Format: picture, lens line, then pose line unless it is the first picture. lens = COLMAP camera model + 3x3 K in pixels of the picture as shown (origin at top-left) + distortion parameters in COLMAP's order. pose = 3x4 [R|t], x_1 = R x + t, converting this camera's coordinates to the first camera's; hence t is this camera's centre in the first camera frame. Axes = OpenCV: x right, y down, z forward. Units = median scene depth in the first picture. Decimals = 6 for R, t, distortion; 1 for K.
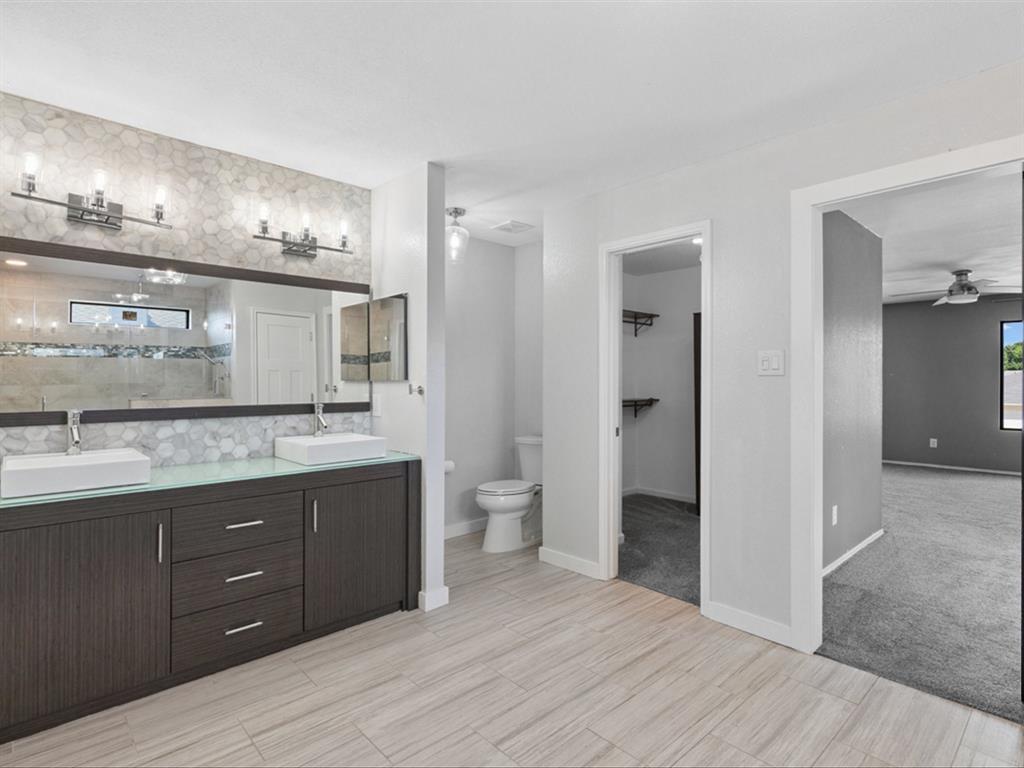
lens RADIAL K [[526.8, 0, 509.4], [0, 526.8, 381.2], [0, 0, 1]] dist [0.000471, -0.000691]
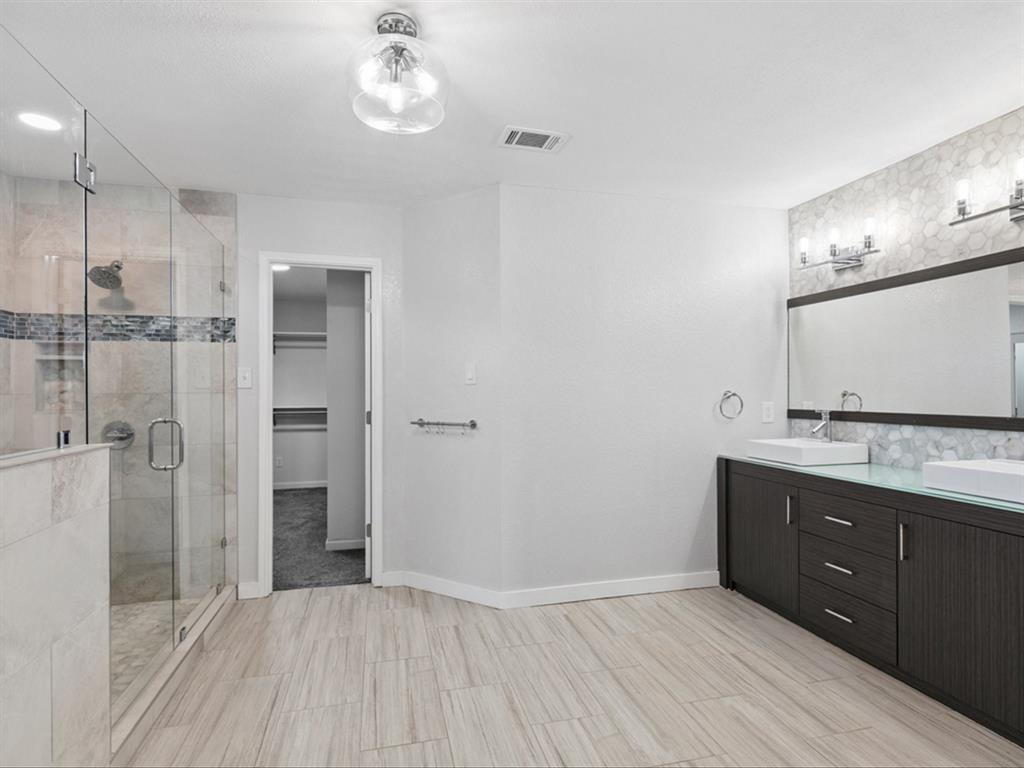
lens RADIAL K [[526.8, 0, 510.6], [0, 526.8, 390.5], [0, 0, 1]] dist [0.000471, -0.000691]
pose [[-0.467112, -0.001672, -0.884196, 0.685345], [0.002940, 0.999990, -0.003444, 0.005371], [0.884193, -0.004208, -0.467103, 0.808266]]
